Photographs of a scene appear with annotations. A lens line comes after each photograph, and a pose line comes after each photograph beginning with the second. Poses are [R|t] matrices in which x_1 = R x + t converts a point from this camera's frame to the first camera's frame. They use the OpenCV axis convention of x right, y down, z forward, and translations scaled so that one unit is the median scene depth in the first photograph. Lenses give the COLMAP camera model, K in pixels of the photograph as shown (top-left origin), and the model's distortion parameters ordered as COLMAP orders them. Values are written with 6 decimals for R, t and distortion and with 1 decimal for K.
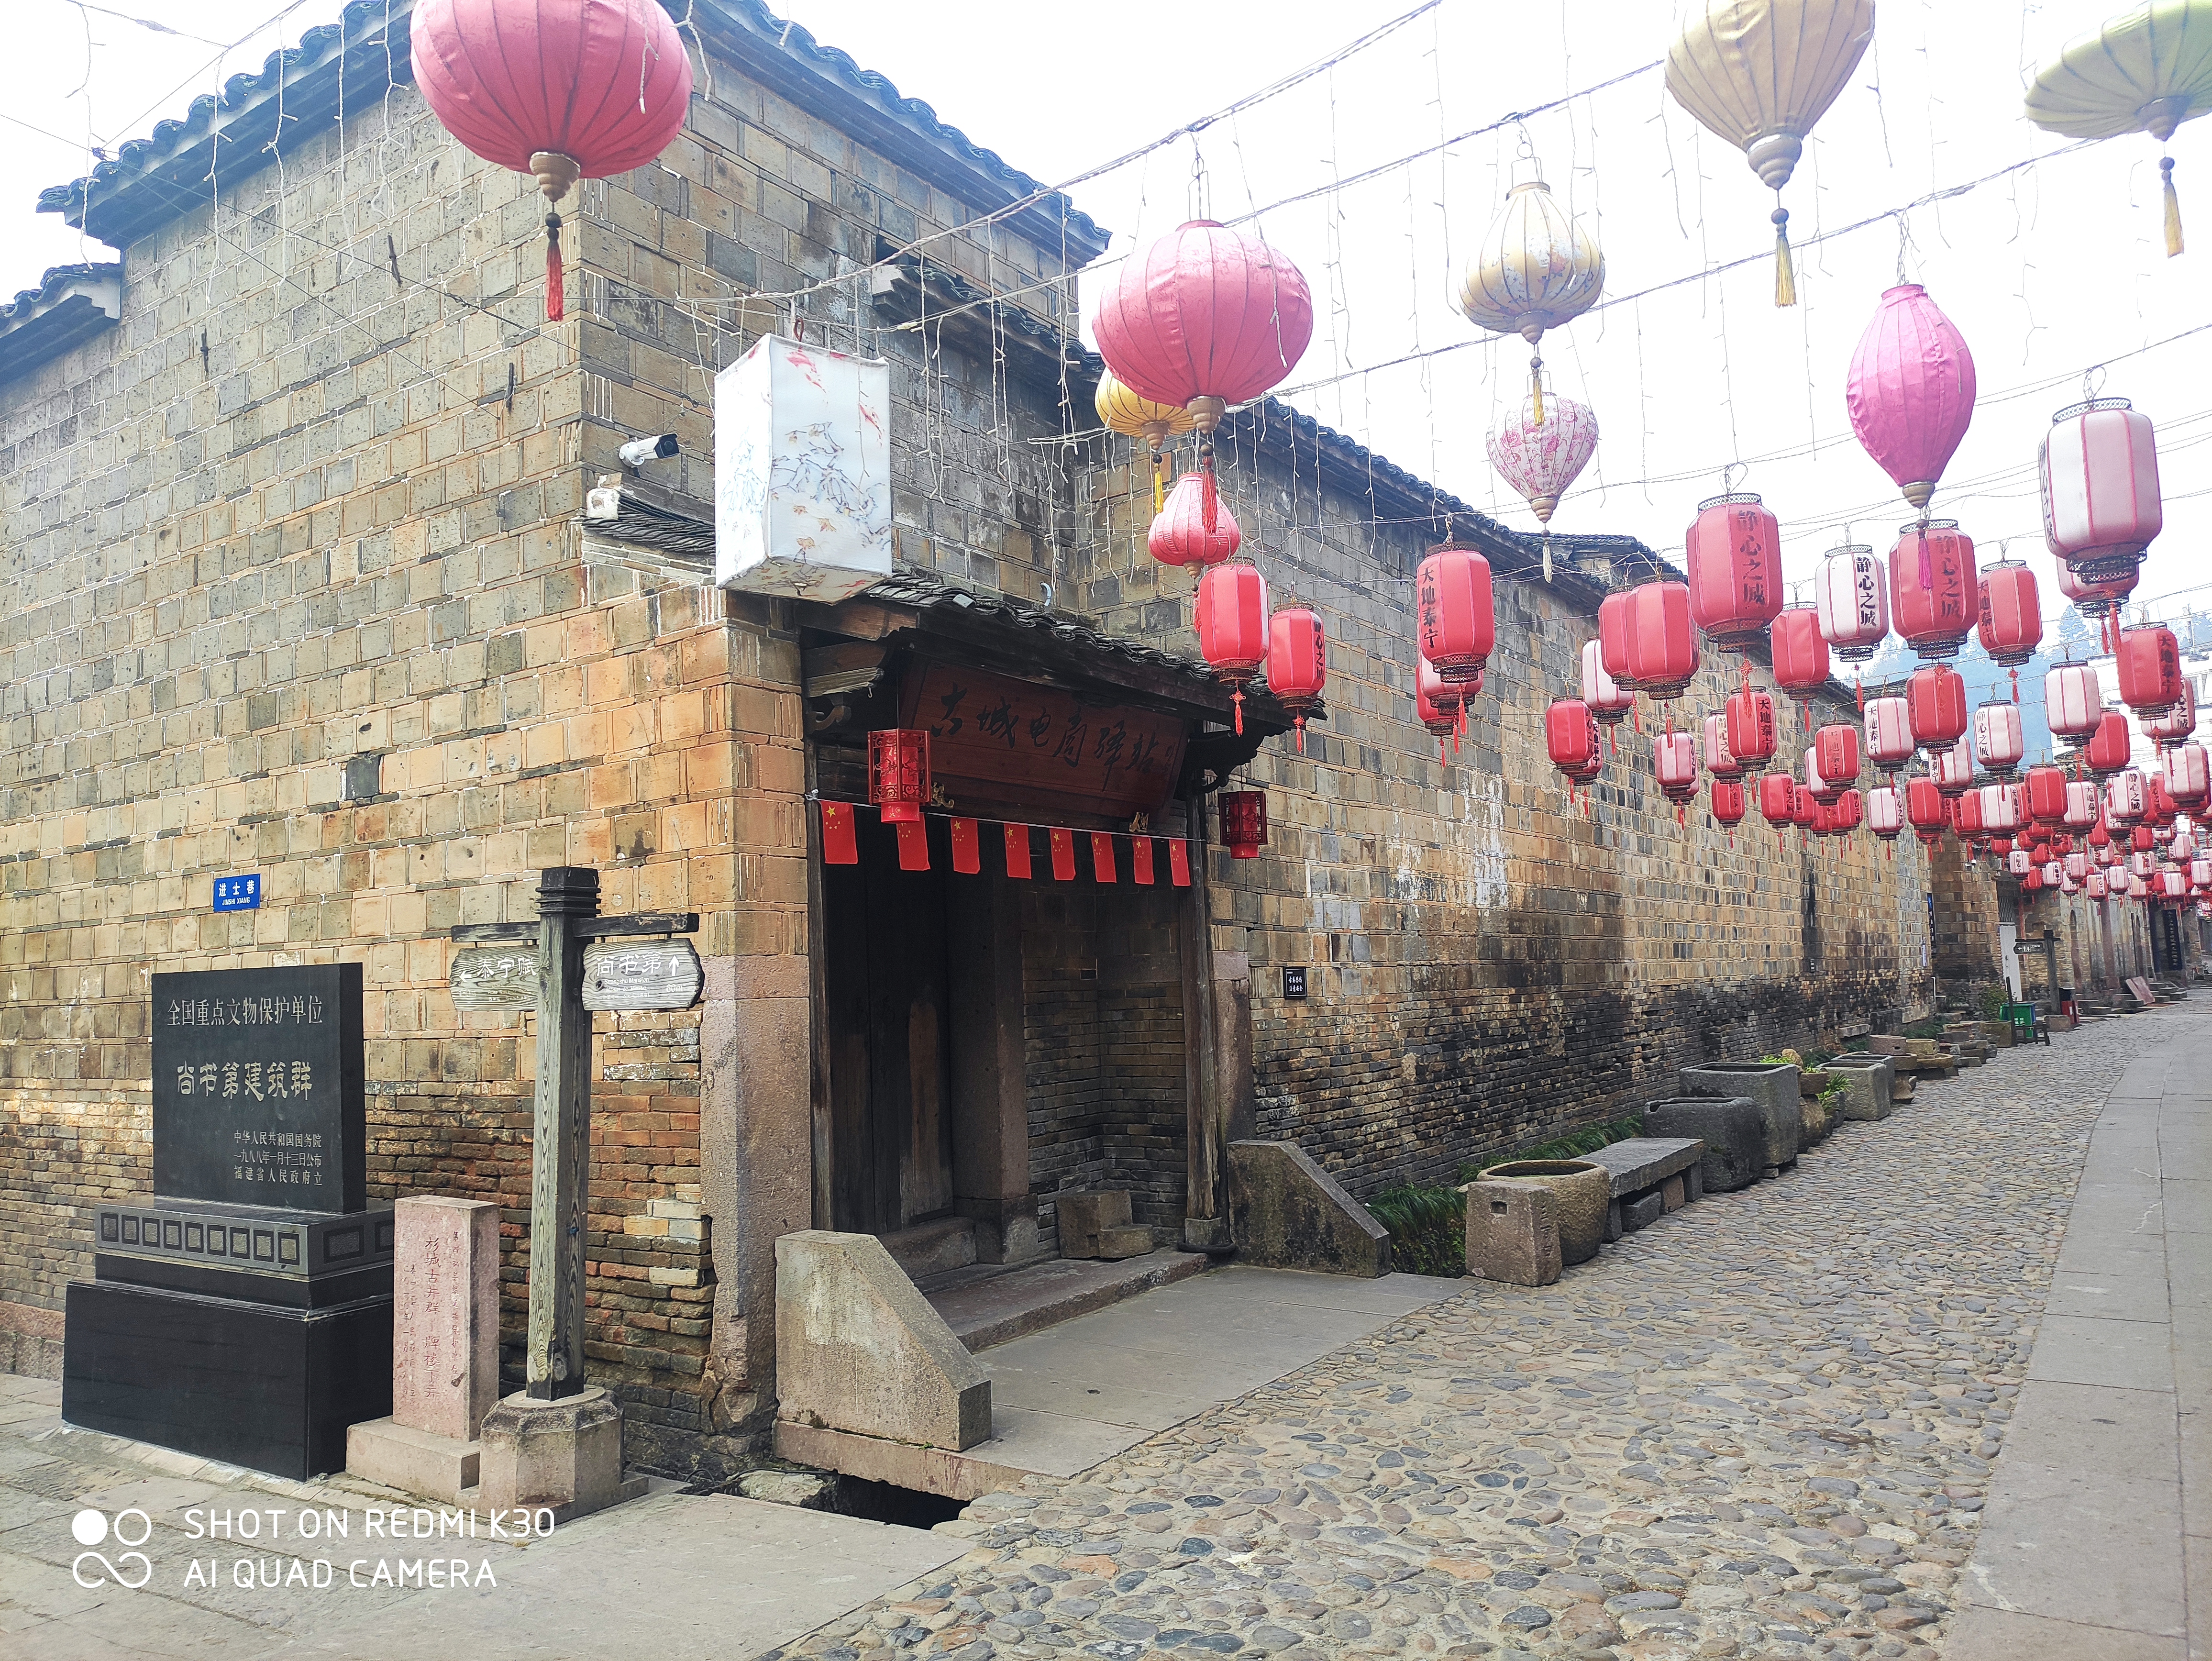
lens RADIAL K [[1618.2, 0, 1081.1], [0, 1618.2, 807.3], [0, 0, 1]] dist [0.067910, -0.075971]
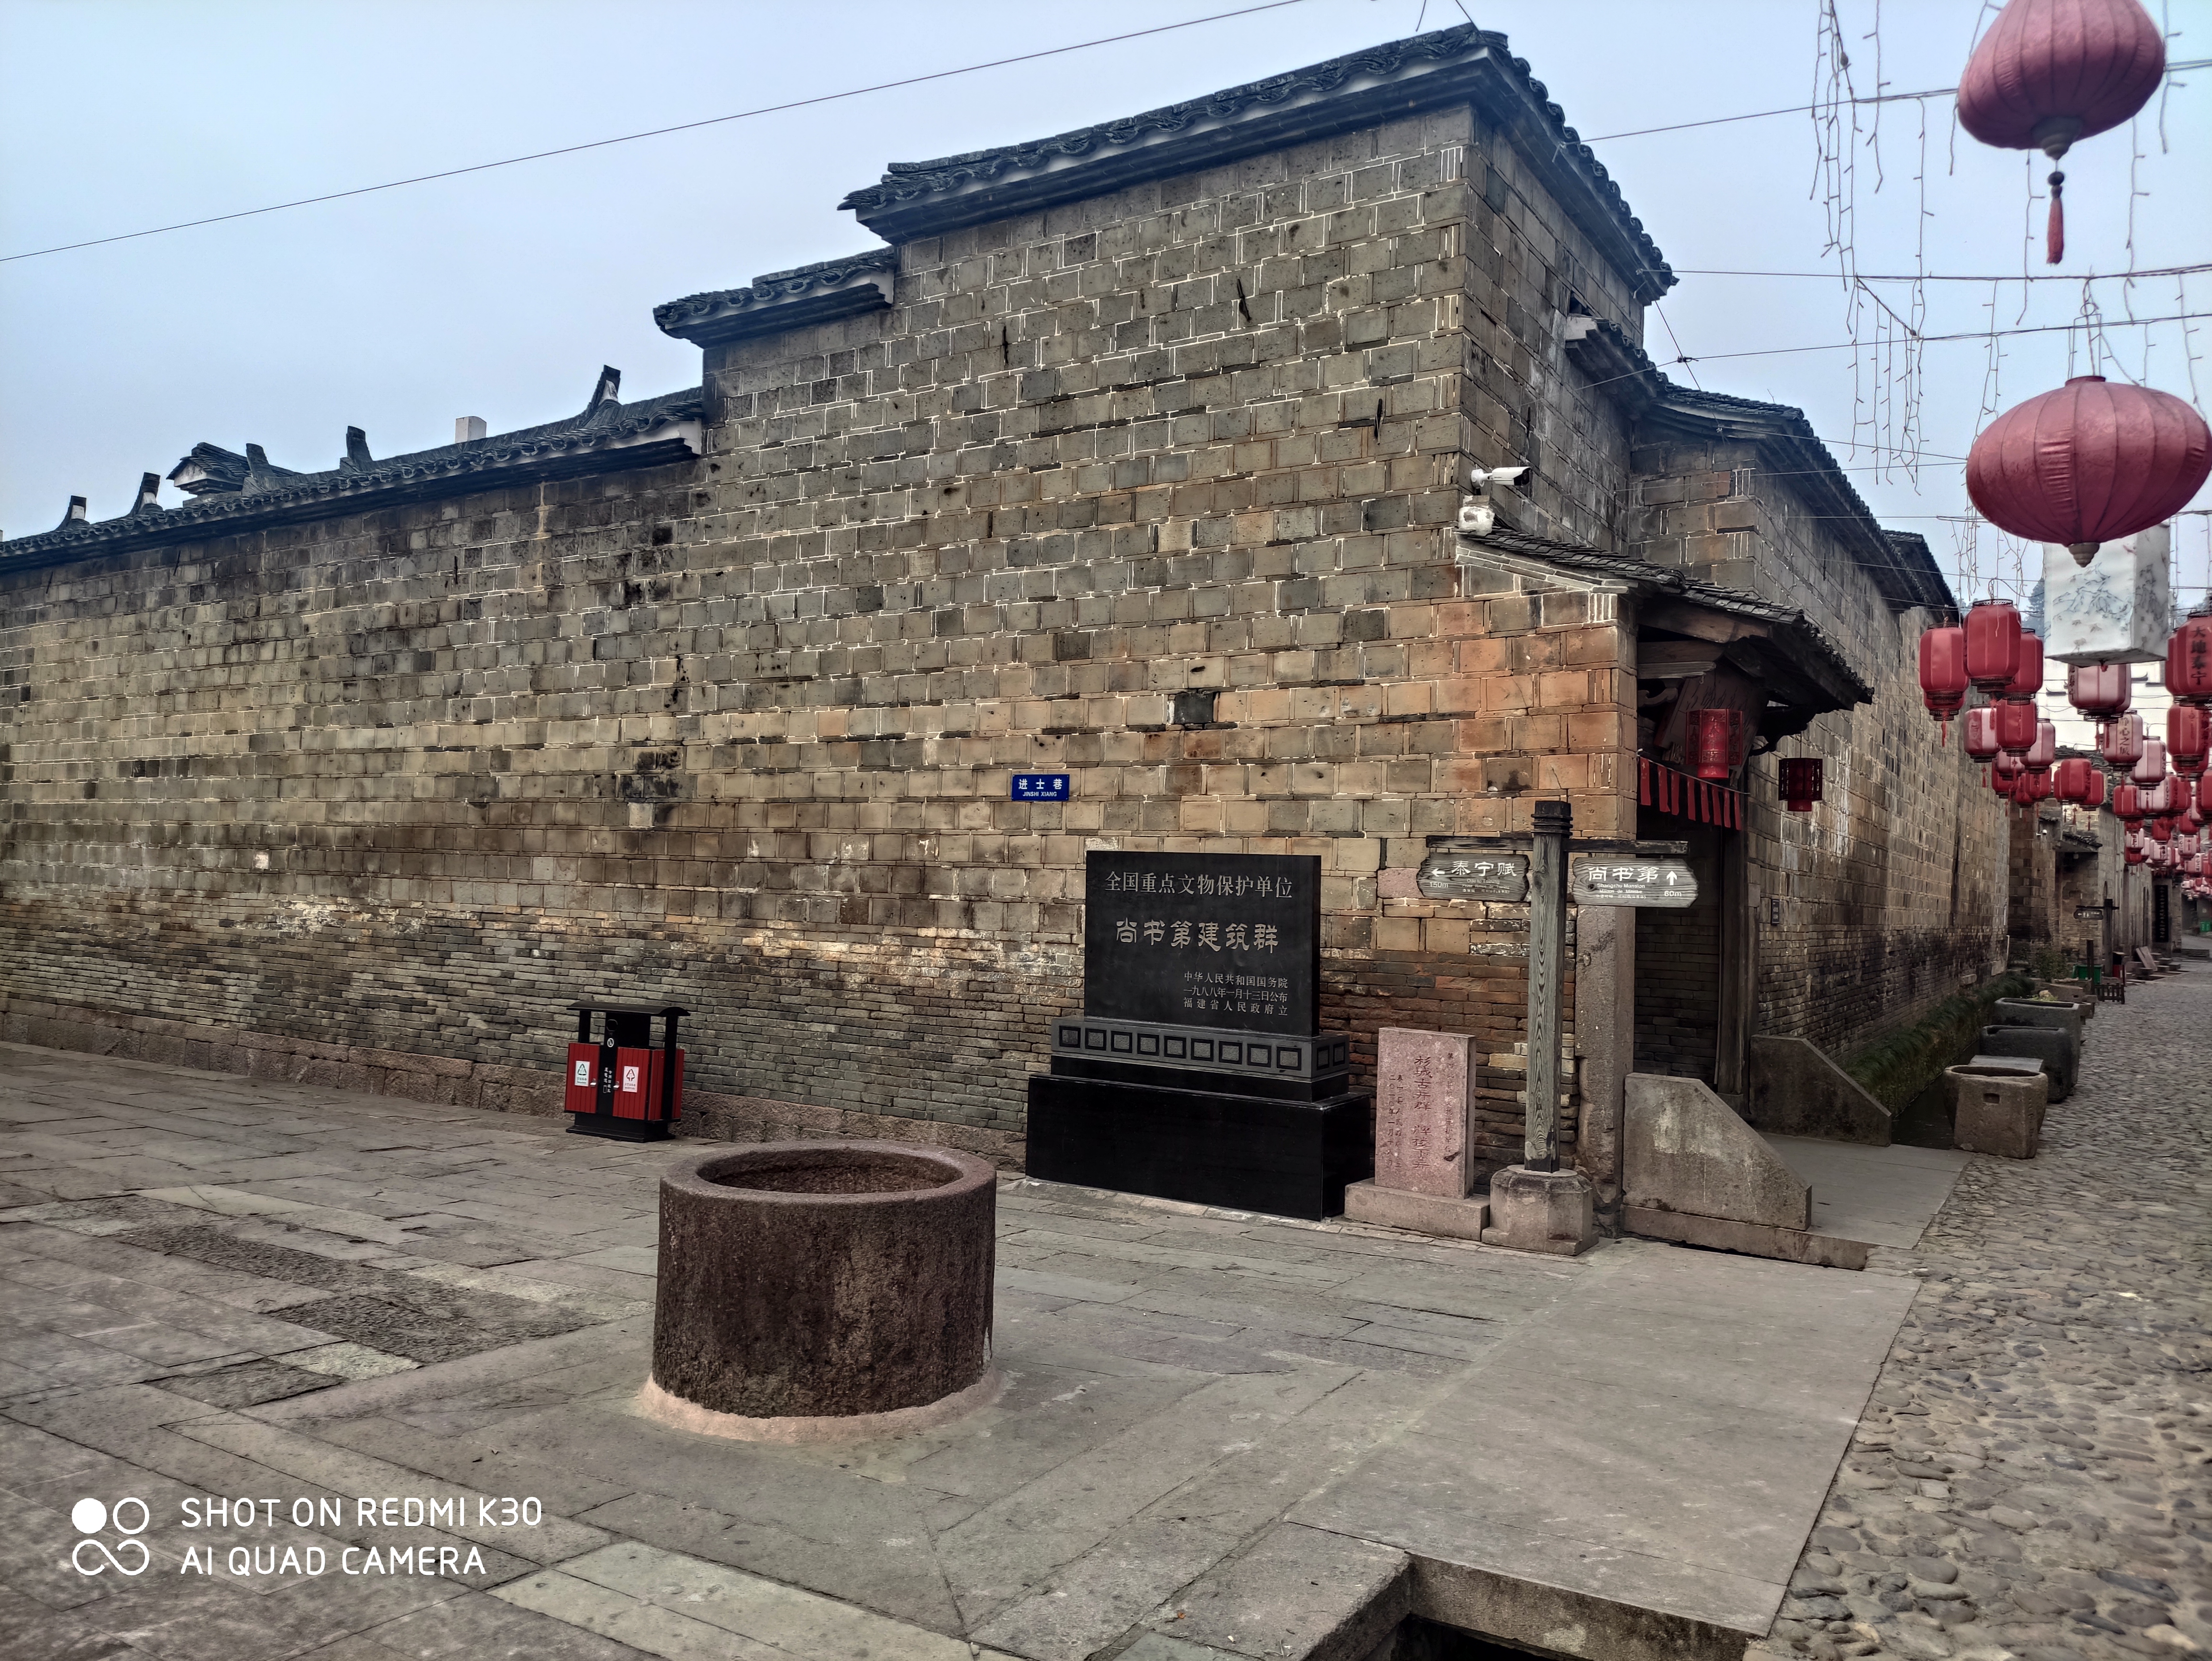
lens RADIAL K [[1633.1, 0, 1076.6], [0, 1633.1, 805.2], [0, 0, 1]] dist [0.072869, -0.083876]
pose [[0.997221, 0.066215, 0.034137, -0.593567], [-0.068064, 0.996096, 0.056206, -0.008193], [-0.030282, -0.058373, 0.997835, -0.299391]]
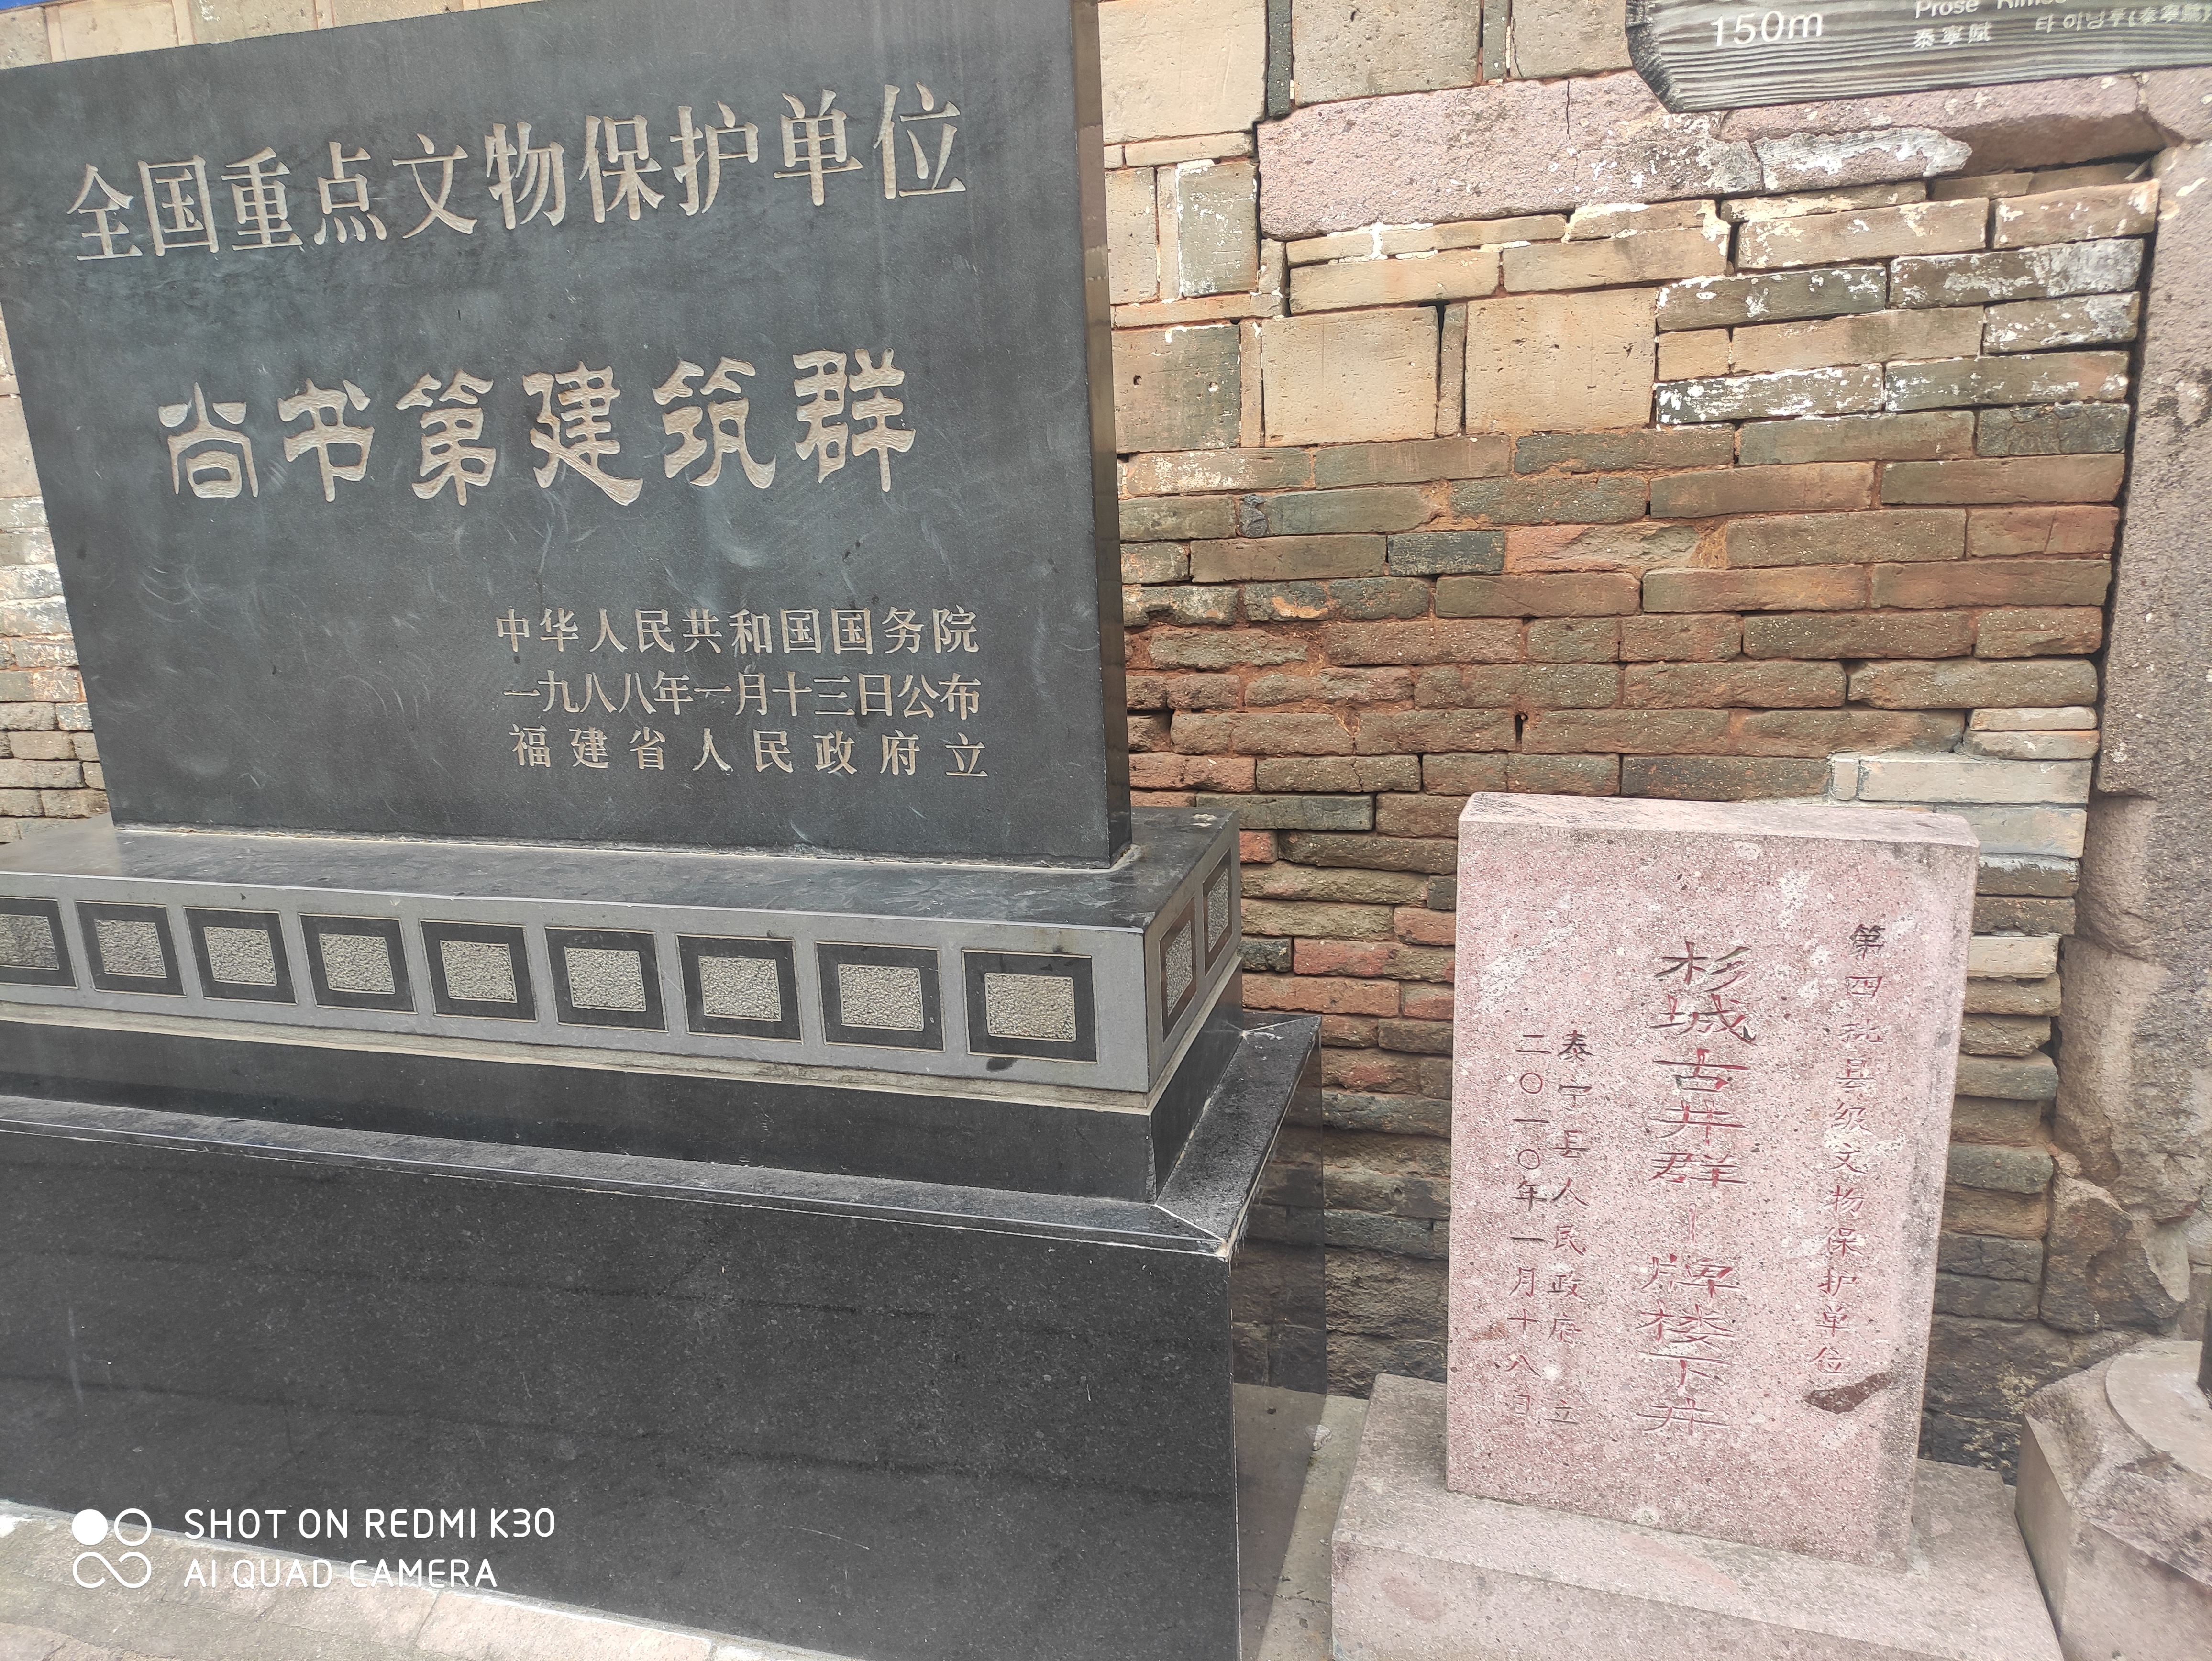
lens RADIAL K [[1633.1, 0, 1076.6], [0, 1633.1, 805.2], [0, 0, 1]] dist [0.072869, -0.083876]
pose [[0.951506, -0.075719, 0.298166, -0.456431], [-0.020615, 0.951363, 0.307383, 0.122880], [-0.306938, -0.298623, 0.903666, 0.618491]]
